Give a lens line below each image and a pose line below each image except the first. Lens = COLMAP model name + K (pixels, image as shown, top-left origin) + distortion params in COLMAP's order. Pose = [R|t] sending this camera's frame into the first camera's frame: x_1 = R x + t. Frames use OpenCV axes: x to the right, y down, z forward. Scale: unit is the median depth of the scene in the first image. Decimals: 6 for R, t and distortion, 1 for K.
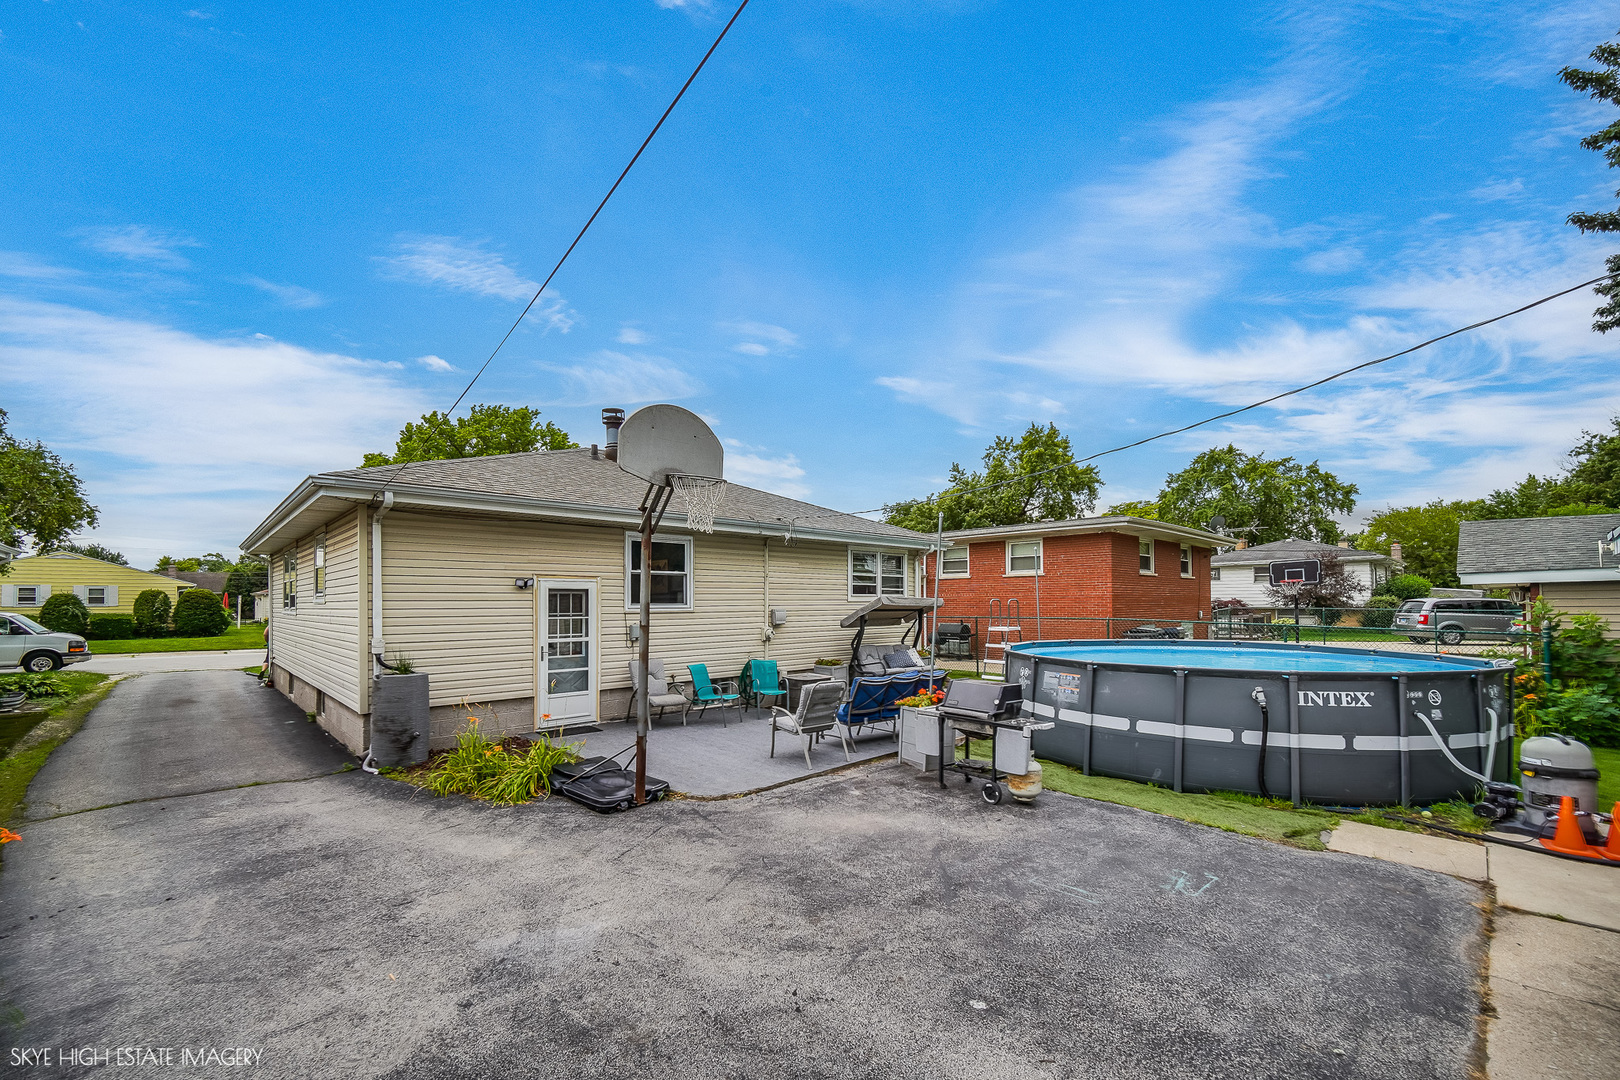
lens RADIAL K [[650.4, 0, 791.9], [0, 650.4, 601.6], [0, 0, 1]] dist [-0.000080, 0.000017]
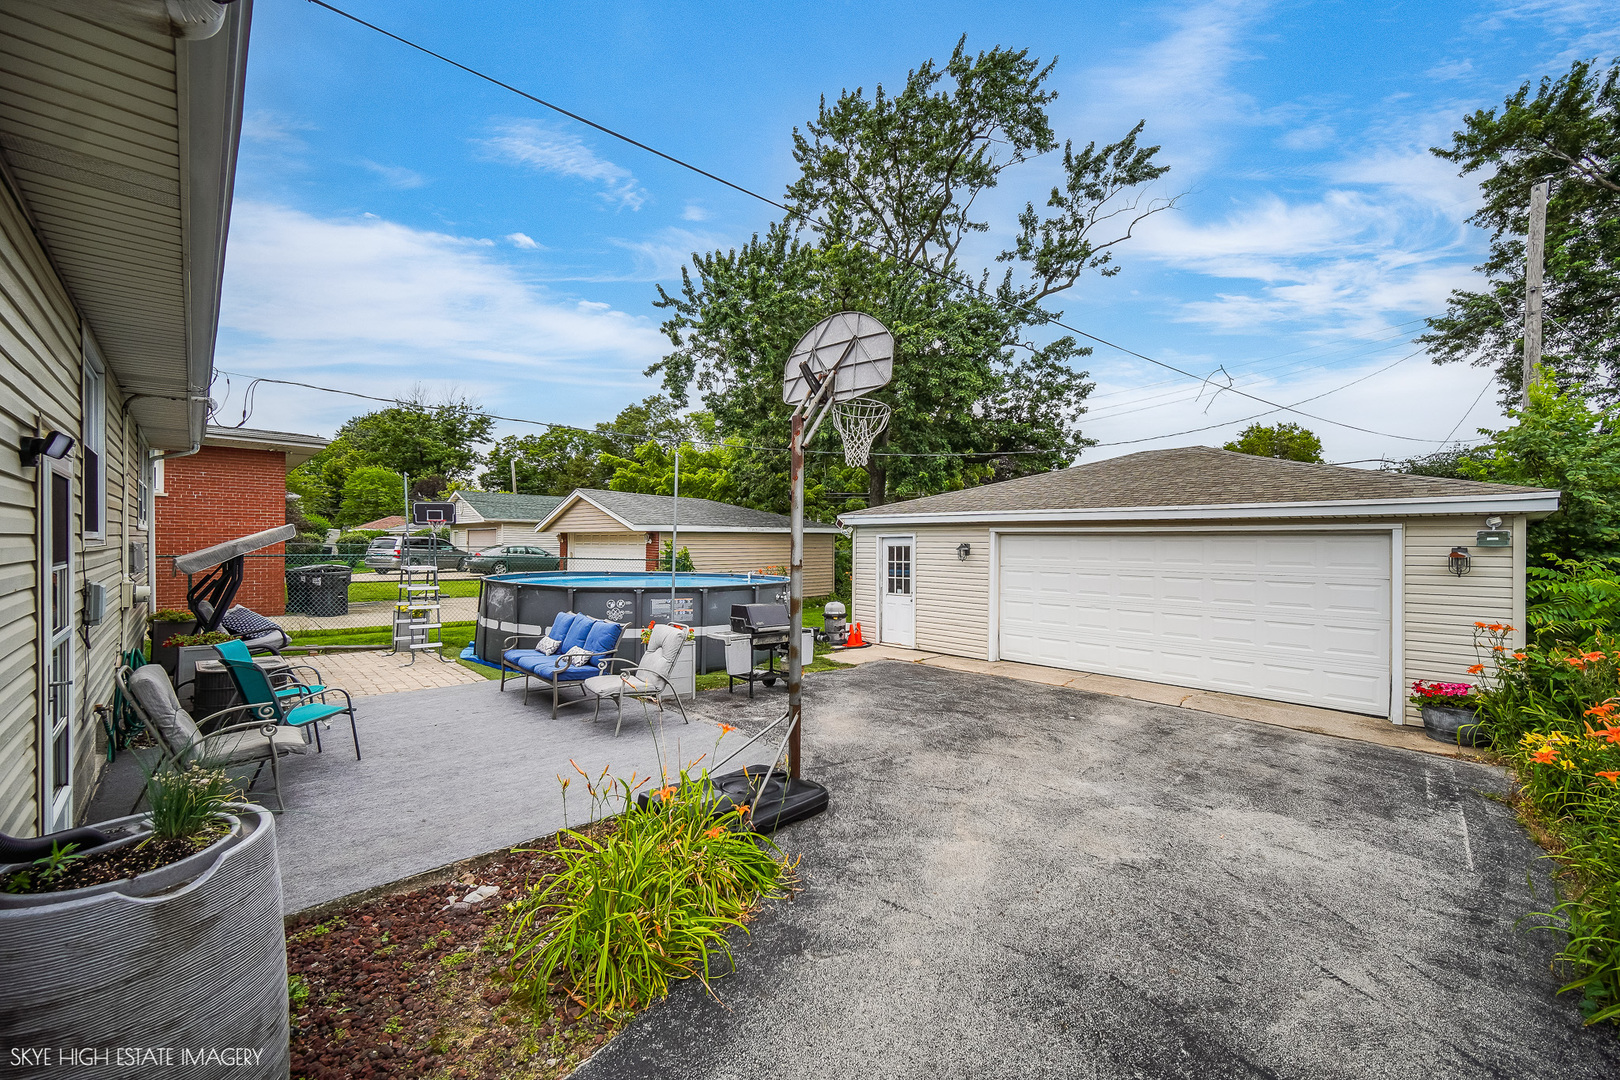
lens RADIAL K [[650.4, 0, 808.7], [0, 650.4, 545.6], [0, 0, 1]] dist [-0.000080, 0.000017]
pose [[-0.002615, 0.001595, 0.999995, -1.361802], [-0.015261, 0.999882, -0.001635, 0.020480], [-0.999880, -0.015265, -0.002591, 1.317319]]
